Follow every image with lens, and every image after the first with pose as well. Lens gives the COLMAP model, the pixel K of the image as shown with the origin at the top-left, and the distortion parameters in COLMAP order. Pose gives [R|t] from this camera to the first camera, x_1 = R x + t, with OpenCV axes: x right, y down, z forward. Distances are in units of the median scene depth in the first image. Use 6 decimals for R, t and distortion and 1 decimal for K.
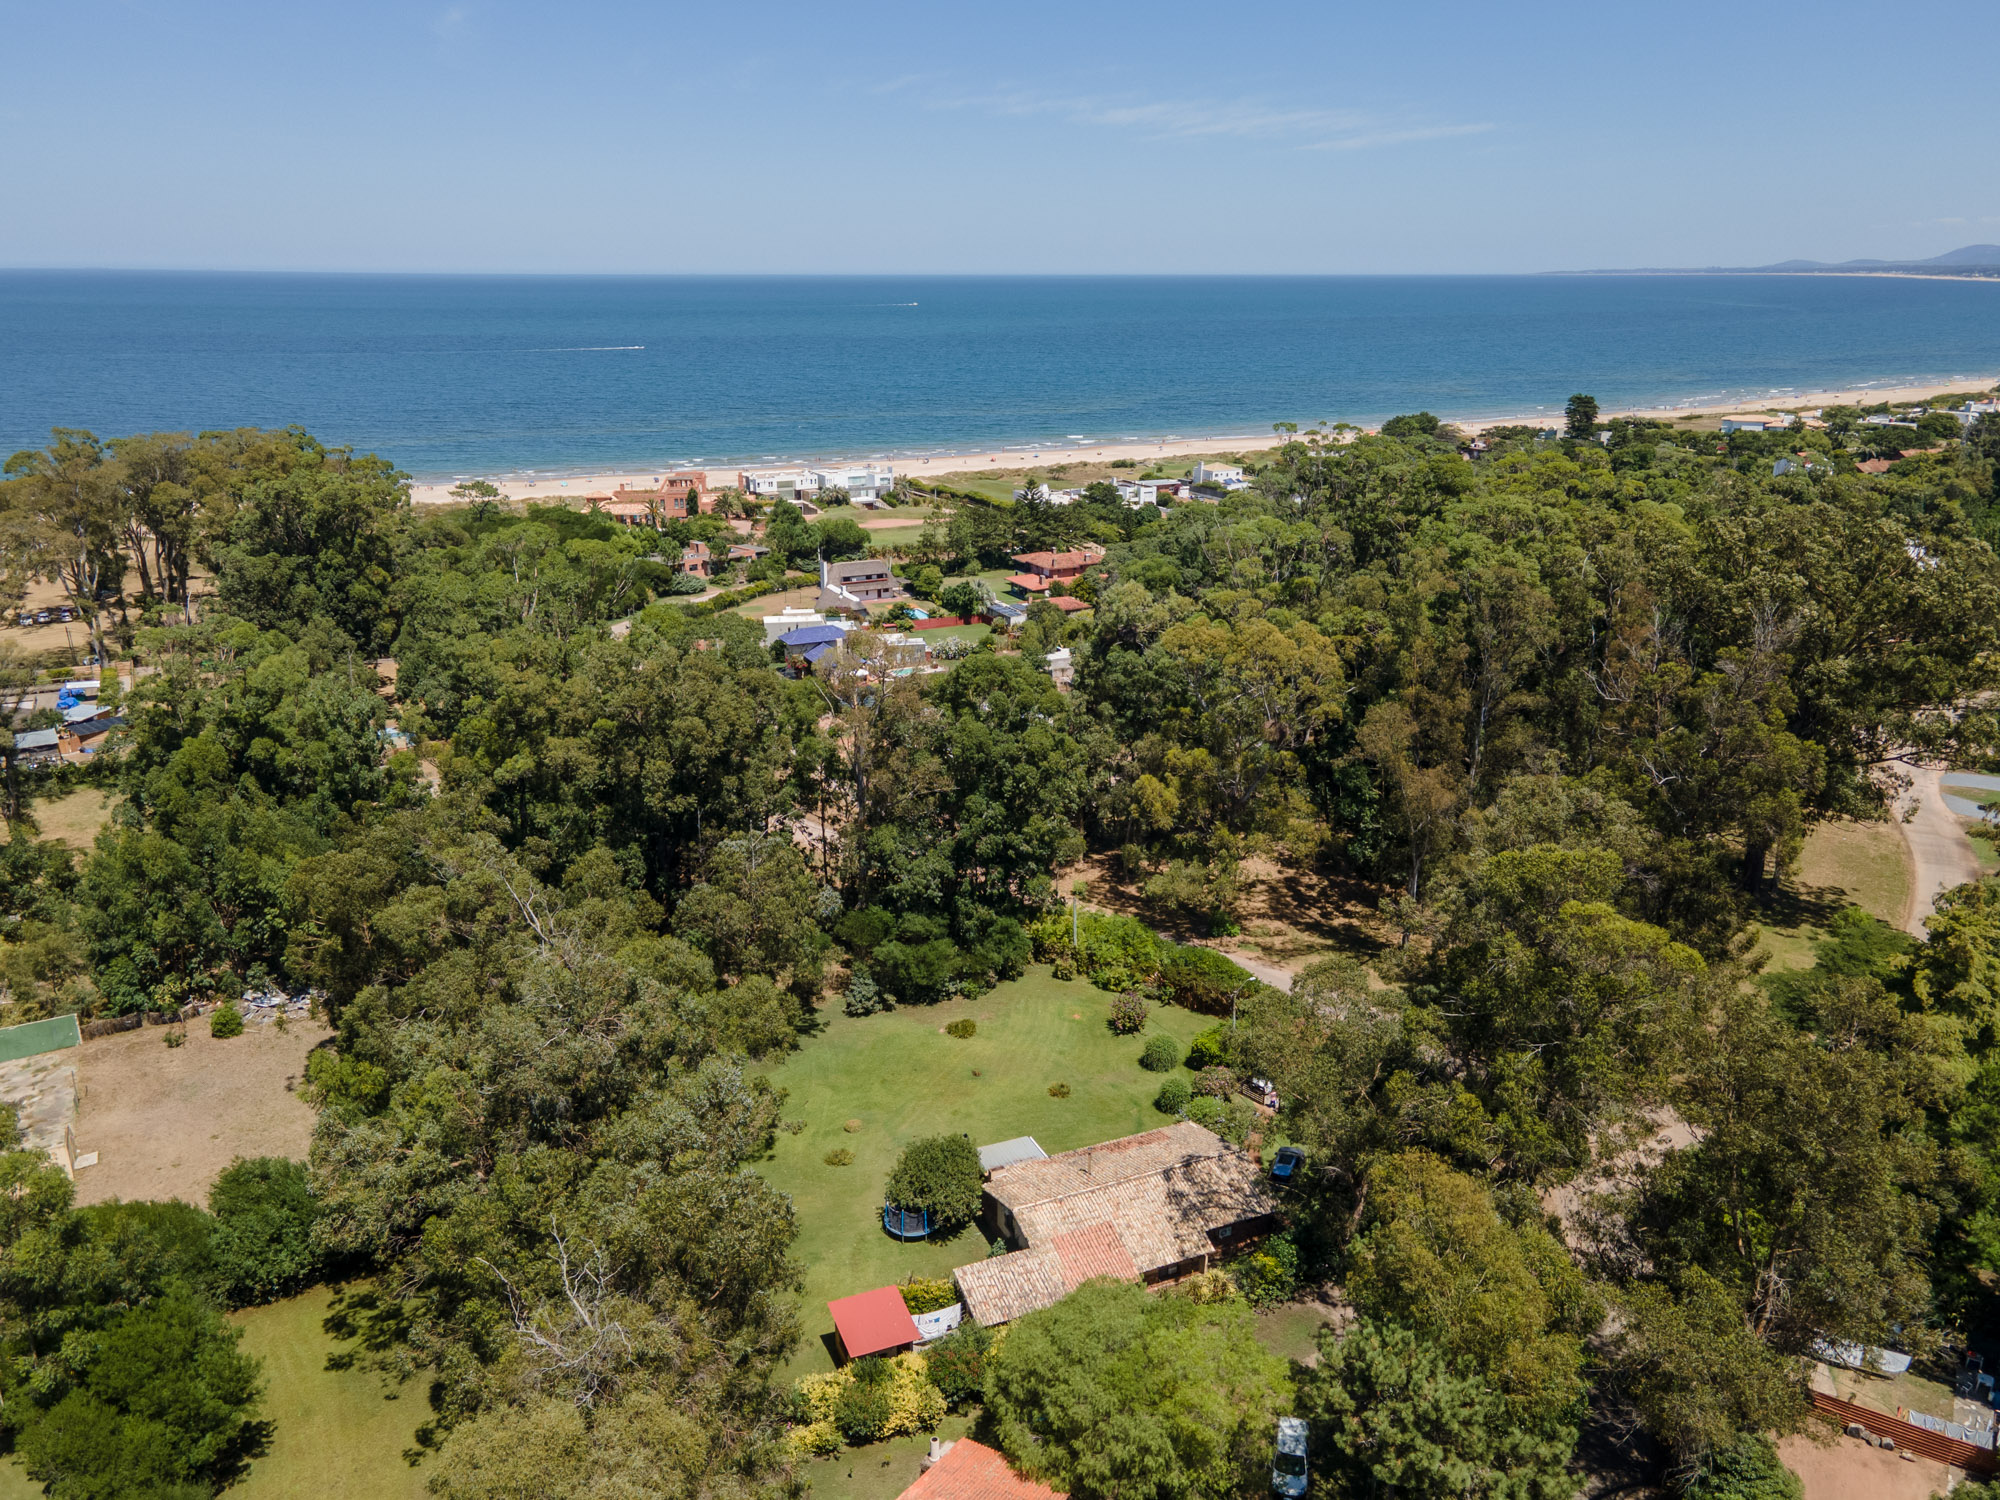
lens RADIAL K [[1479.3, 0, 1000.0], [0, 1479.3, 750.0], [0, 0, 1]] dist [0.039187, 0.006180]
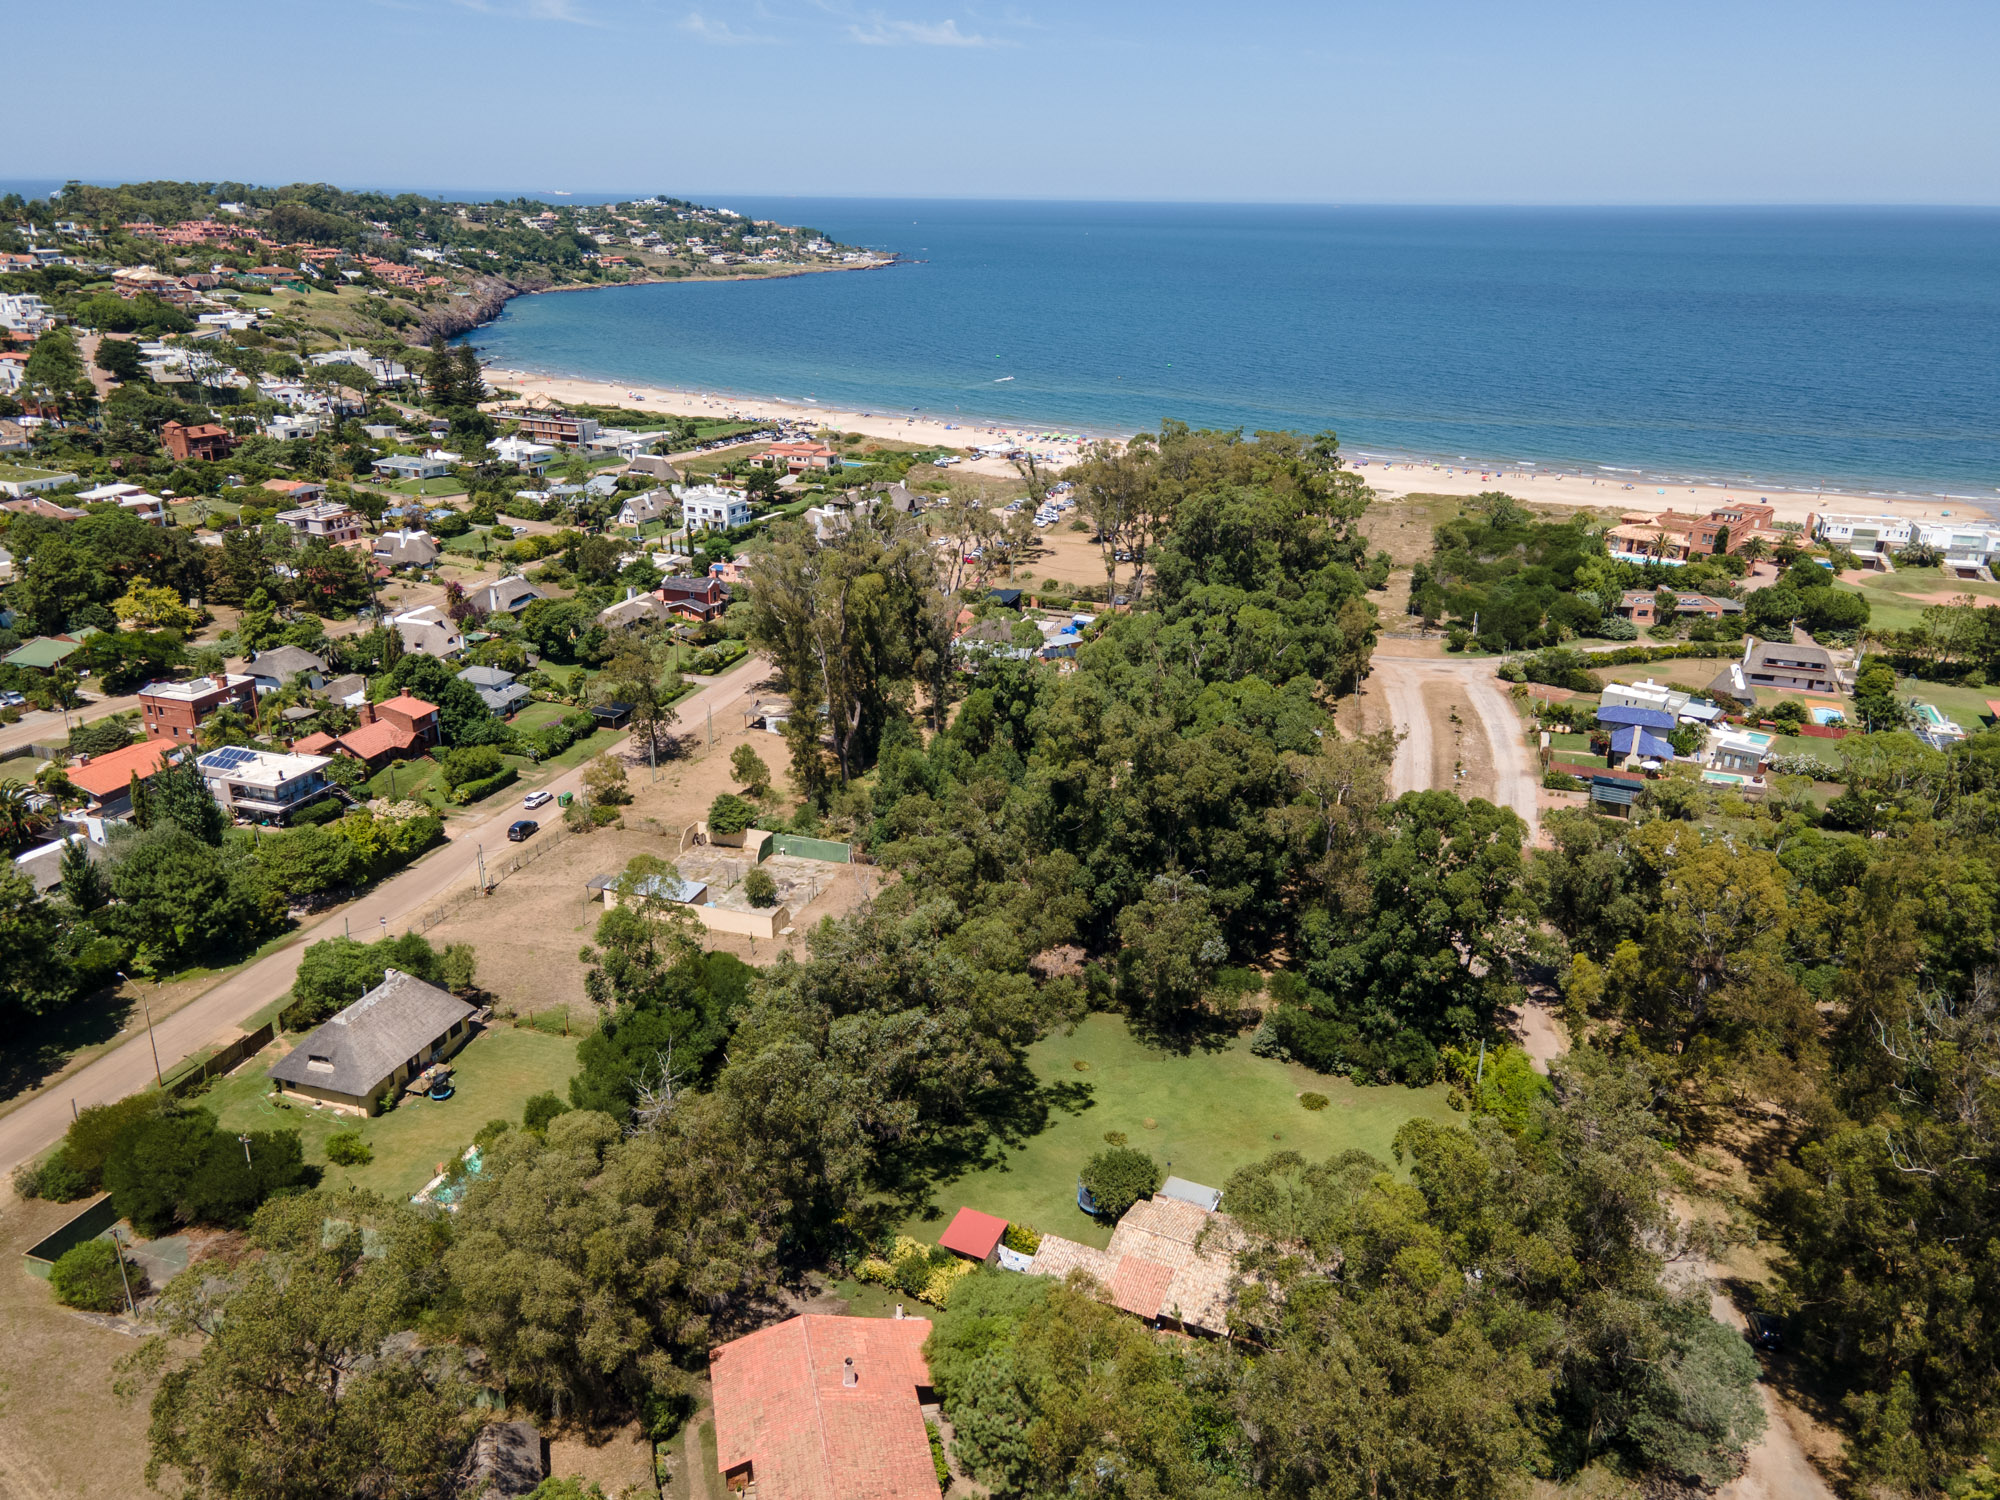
lens RADIAL K [[1479.3, 0, 1000.0], [0, 1479.3, 750.0], [0, 0, 1]] dist [0.039187, 0.006180]
pose [[0.668416, 0.270029, -0.693040, 0.692796], [-0.239728, 0.960260, 0.142936, -0.232324], [0.704096, 0.070600, 0.706587, -0.007553]]
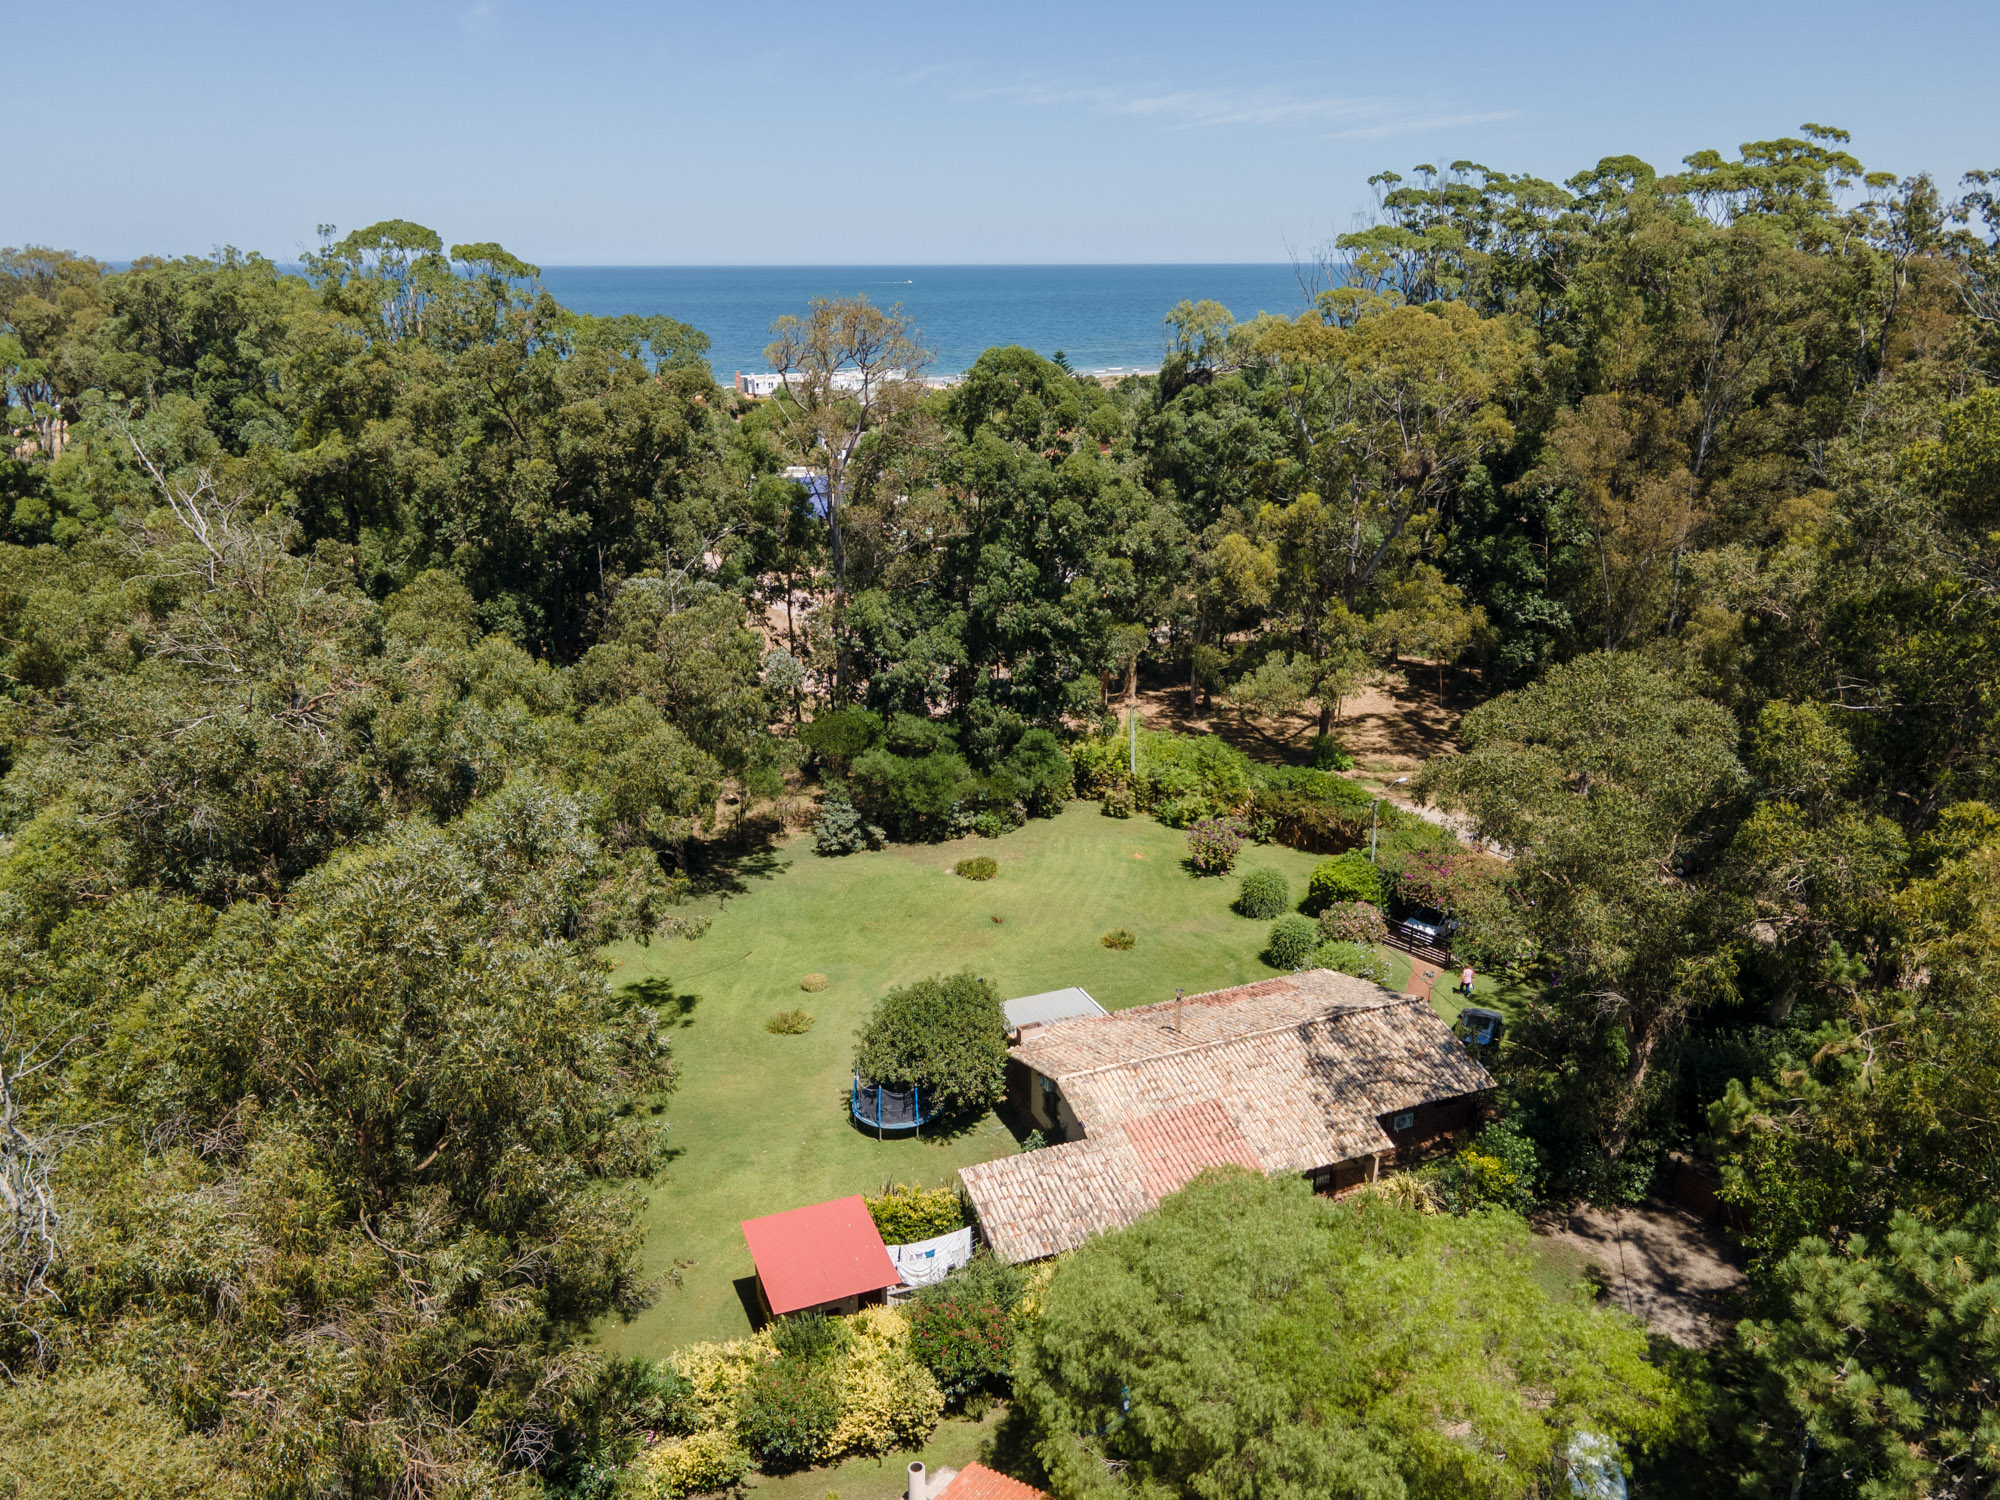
lens RADIAL K [[1479.3, 0, 1000.0], [0, 1479.3, 750.0], [0, 0, 1]] dist [0.039187, 0.006180]
pose [[0.999900, 0.000227, -0.014155, -0.006181], [-0.000158, 0.999988, 0.004918, 0.164950], [0.014156, -0.004915, 0.999888, 0.378325]]
